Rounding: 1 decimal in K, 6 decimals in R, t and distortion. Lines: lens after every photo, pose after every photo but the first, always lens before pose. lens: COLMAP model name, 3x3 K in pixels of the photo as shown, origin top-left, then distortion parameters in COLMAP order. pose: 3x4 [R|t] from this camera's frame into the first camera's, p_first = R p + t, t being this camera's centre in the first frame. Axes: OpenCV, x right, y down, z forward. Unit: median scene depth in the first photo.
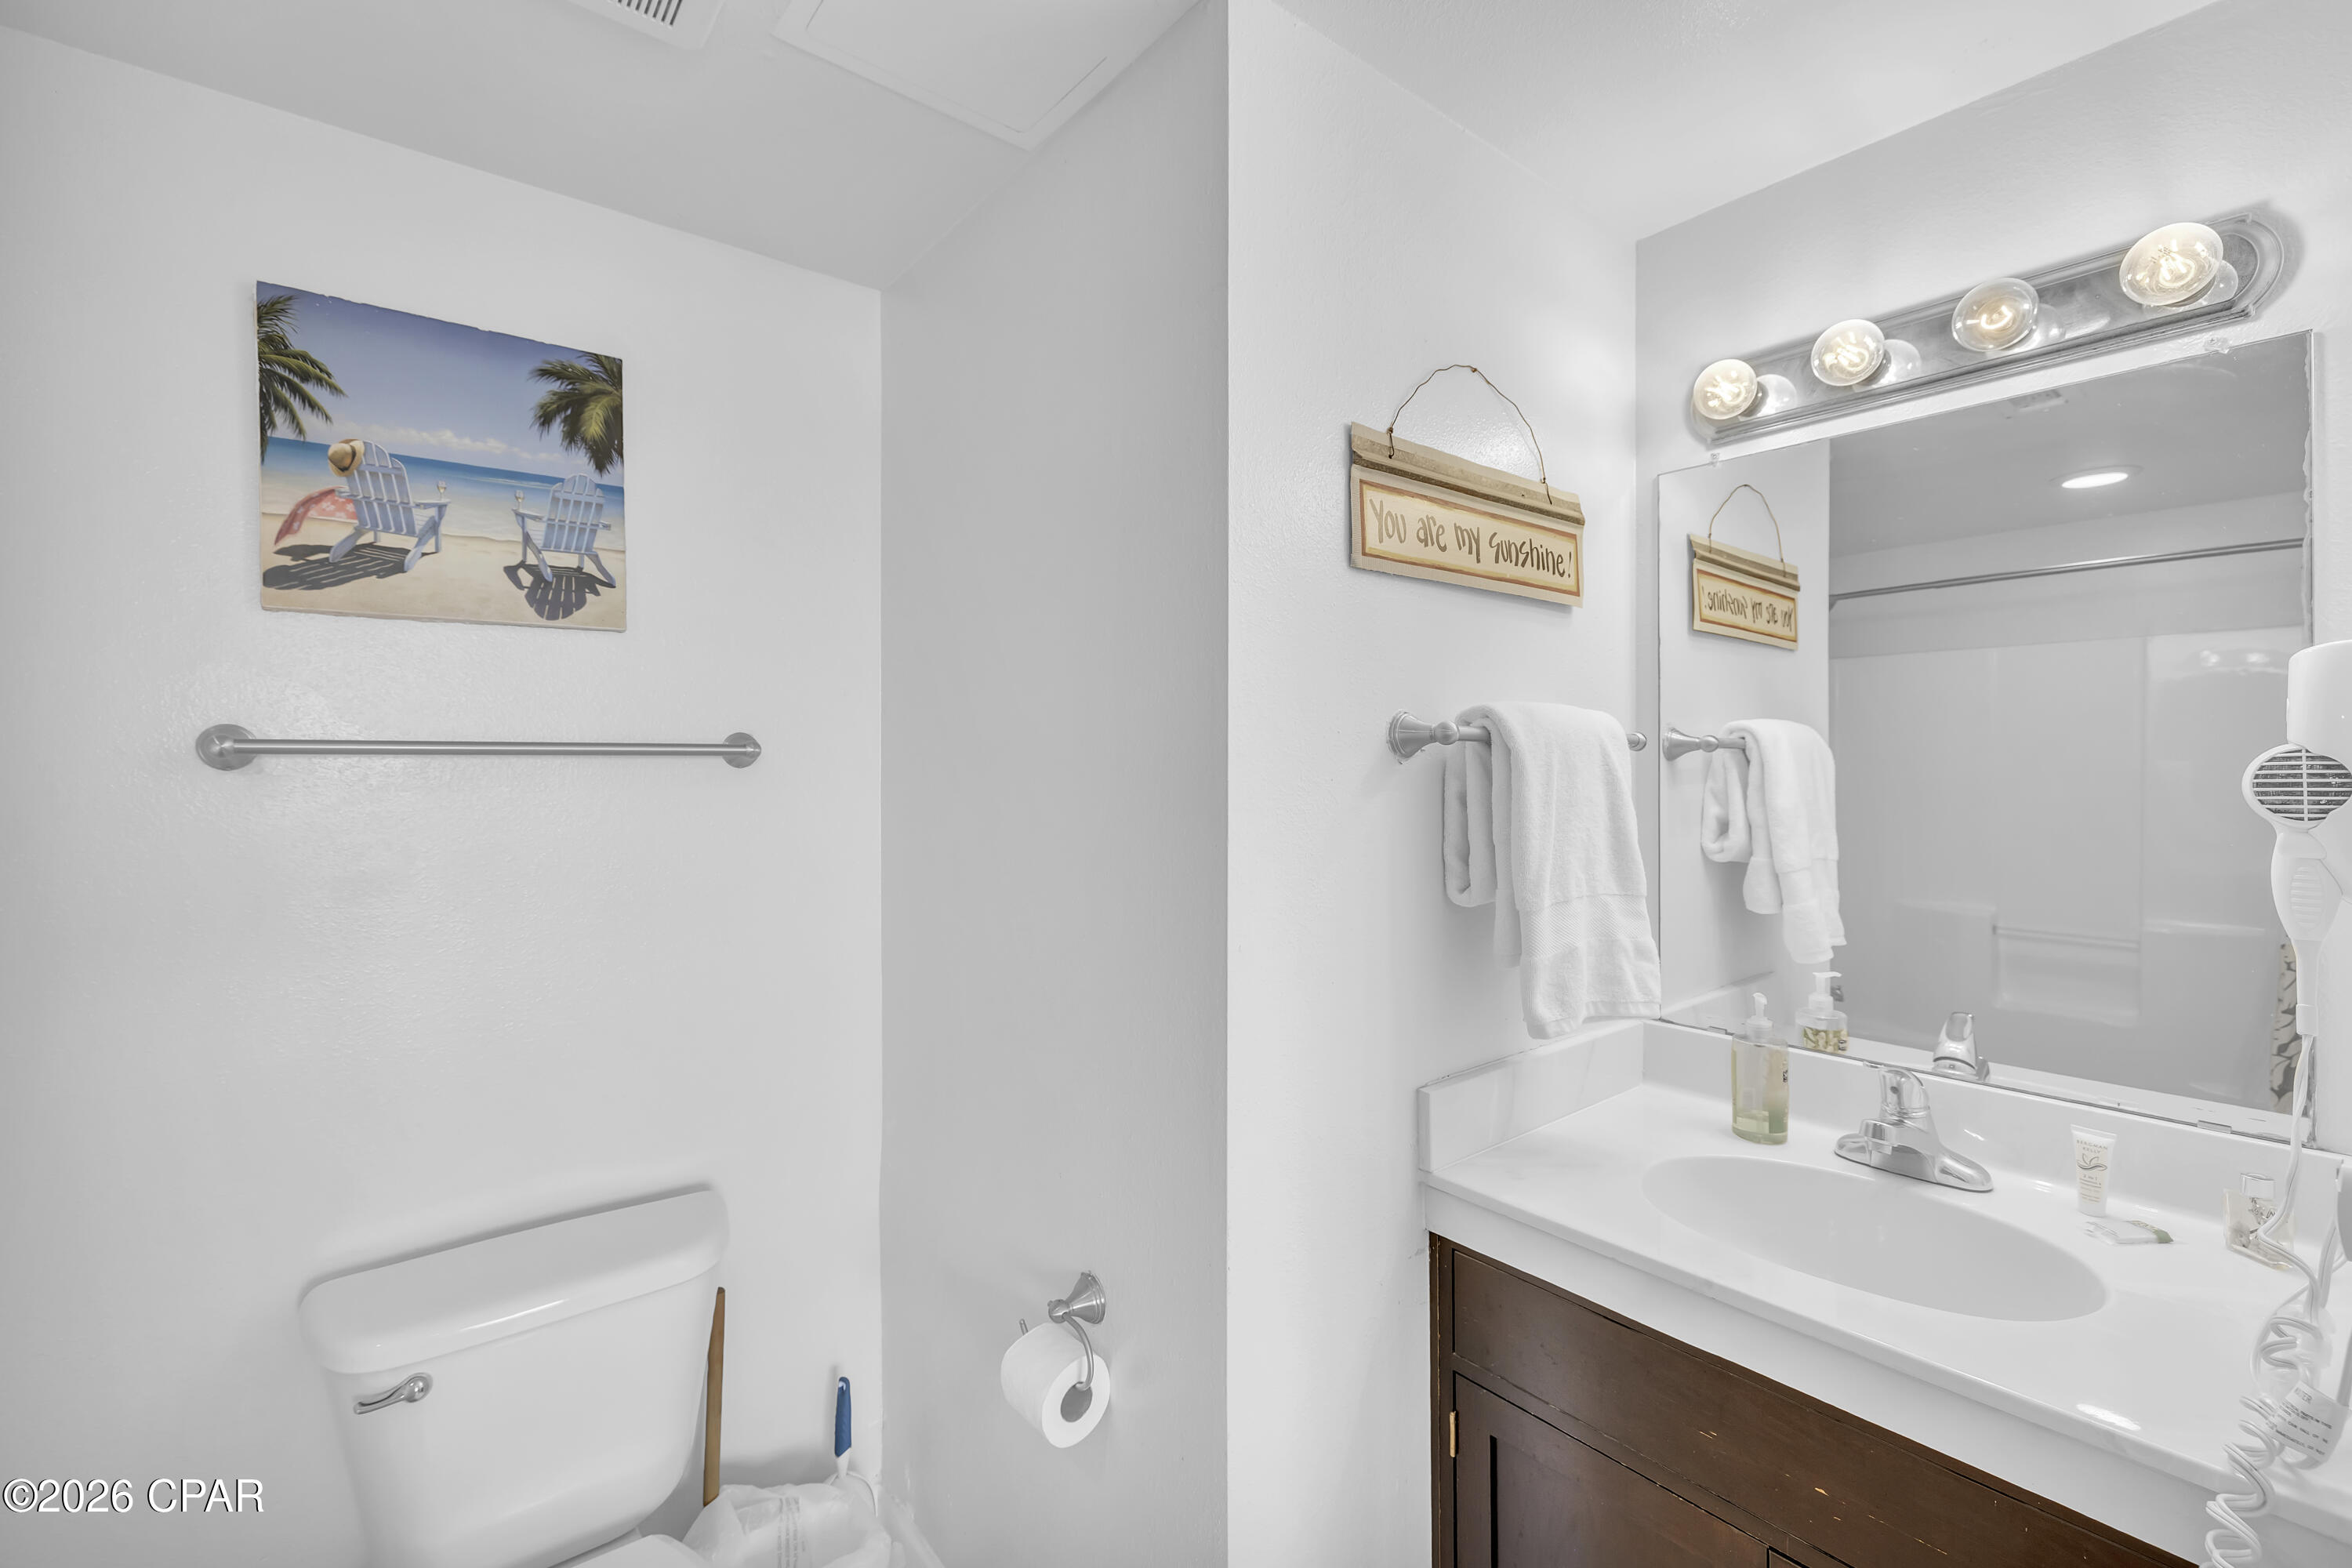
lens RADIAL K [[1003.6, 0, 1174.4], [0, 1003.6, 779.0], [0, 0, 1]] dist [-0.000403, -0.000124]
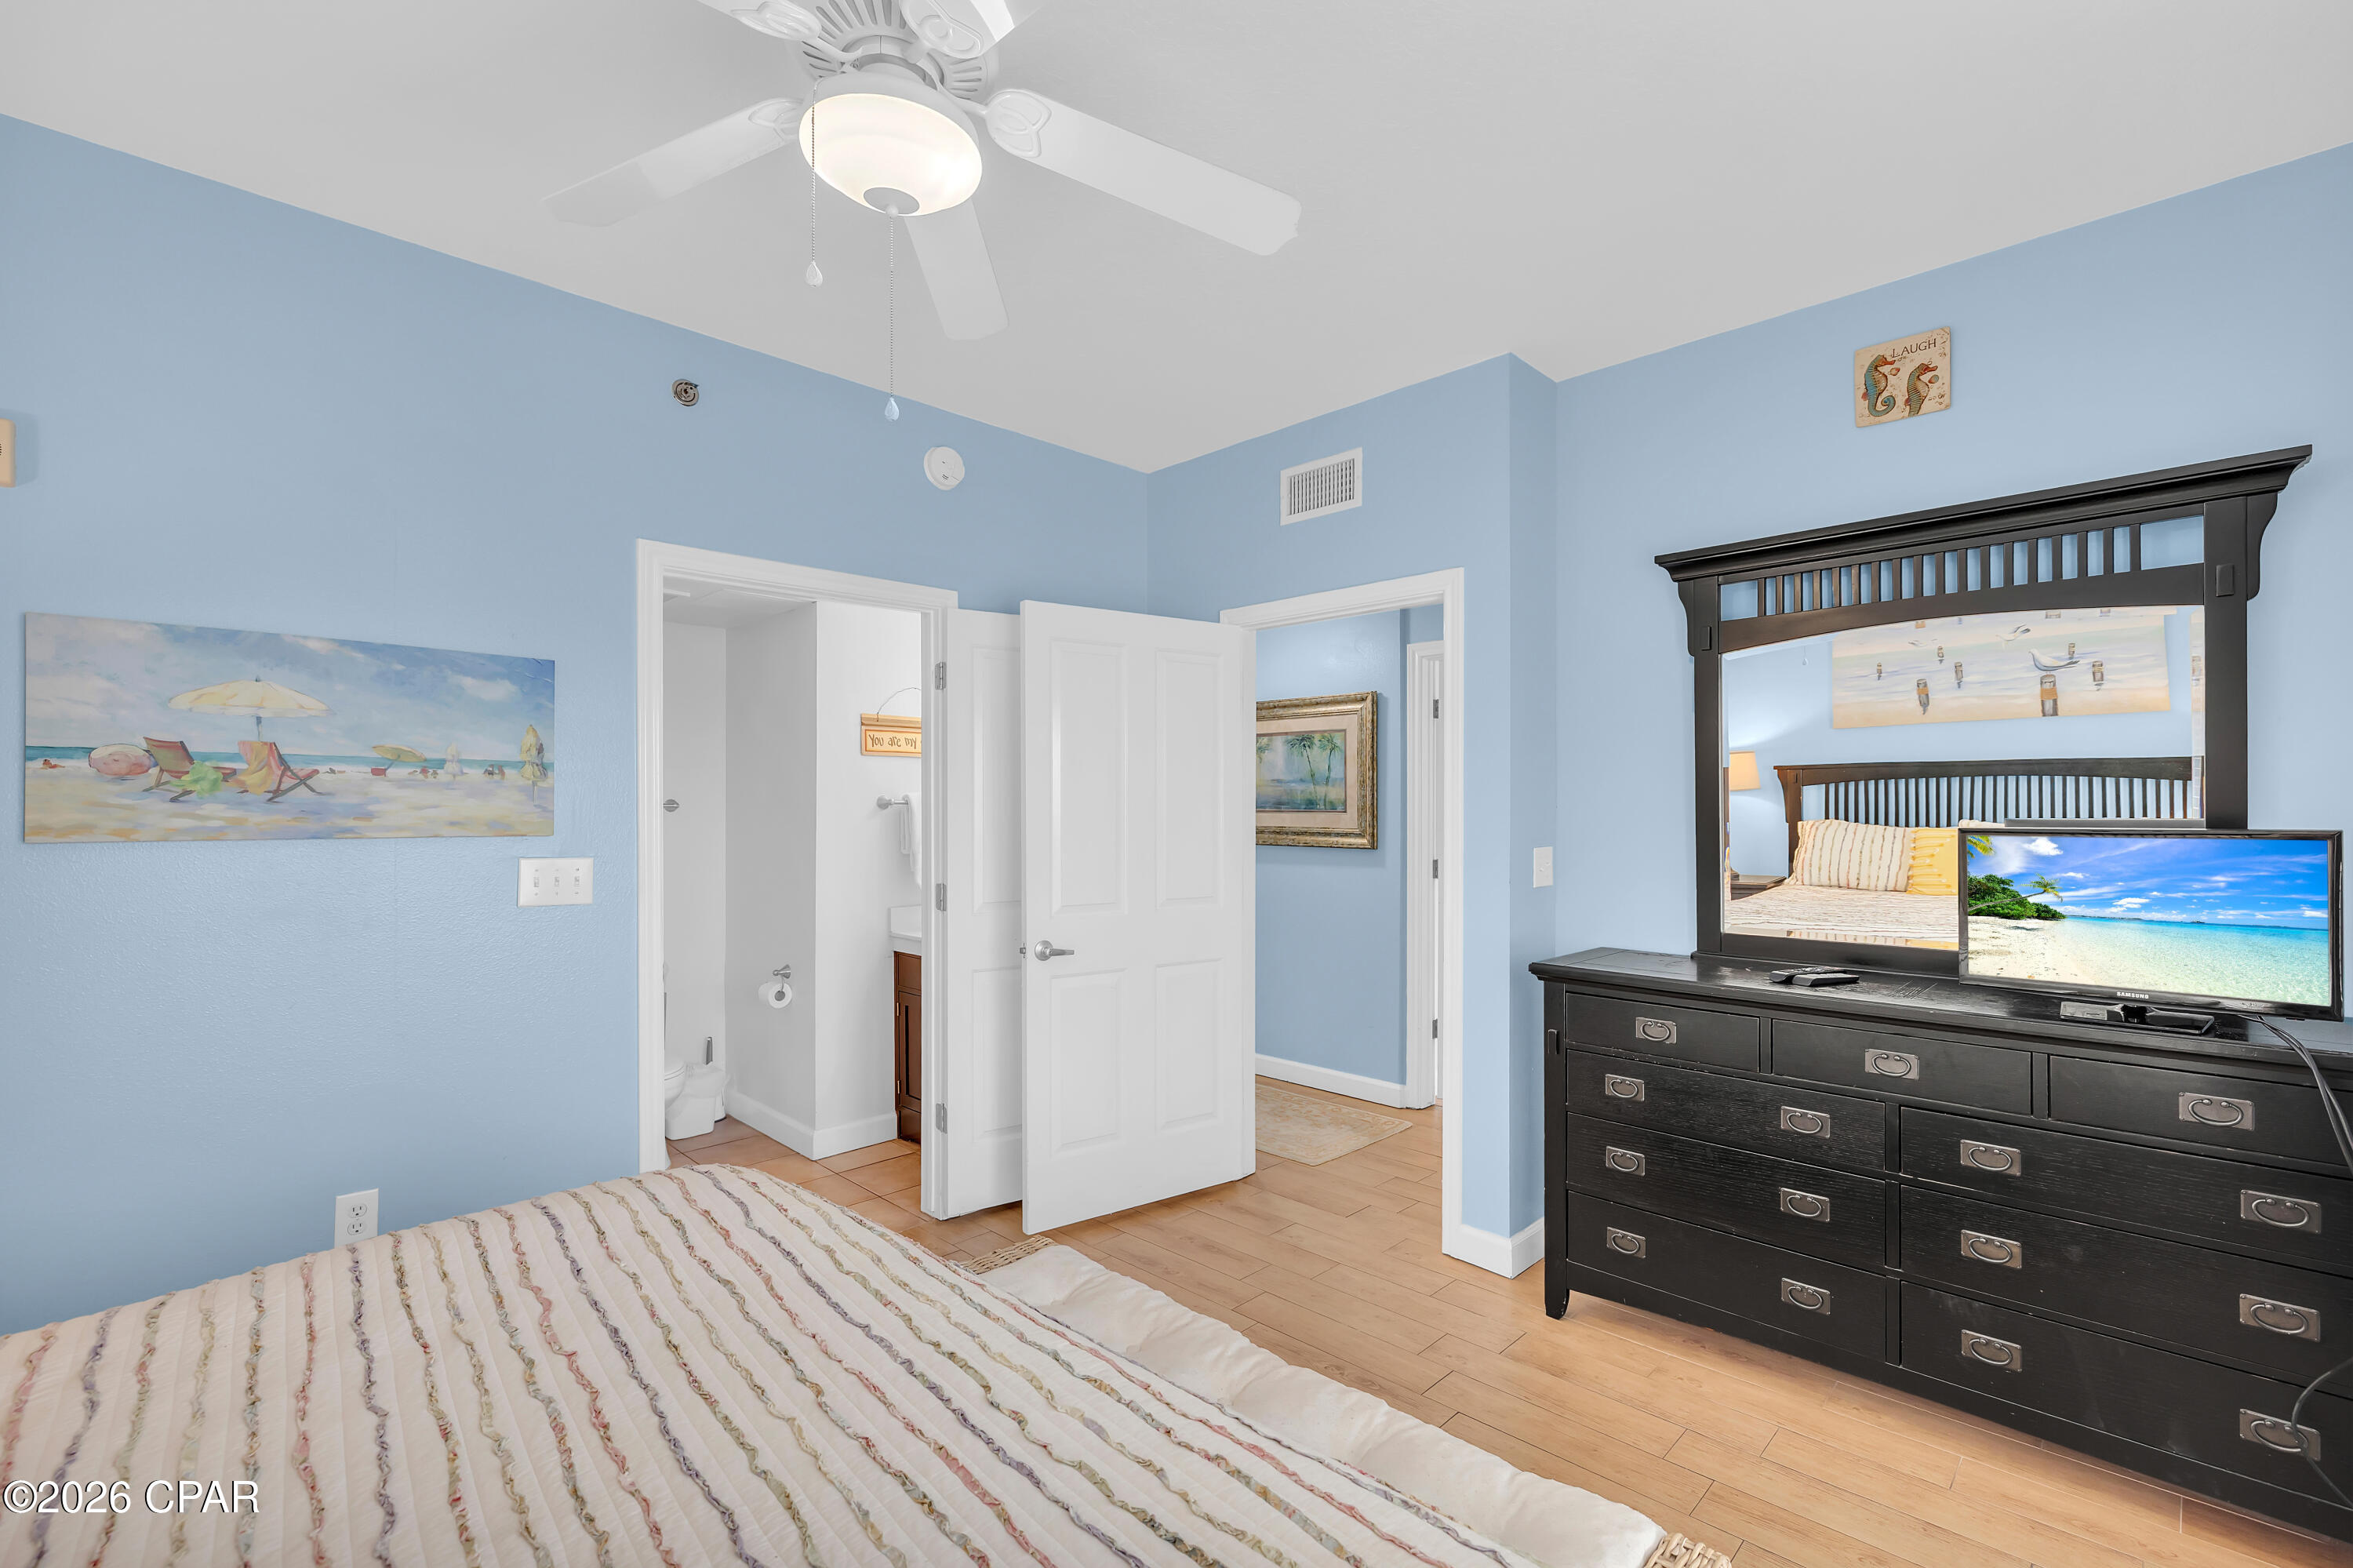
lens RADIAL K [[1032.7, 0, 1177.9], [0, 1032.7, 809.2], [0, 0, 1]] dist [-0.001664, -0.000409]
pose [[0.994340, 0.001947, 0.106224, 0.296453], [-0.000922, 0.999953, -0.009696, 0.004092], [-0.106238, 0.009543, 0.994295, -0.898613]]
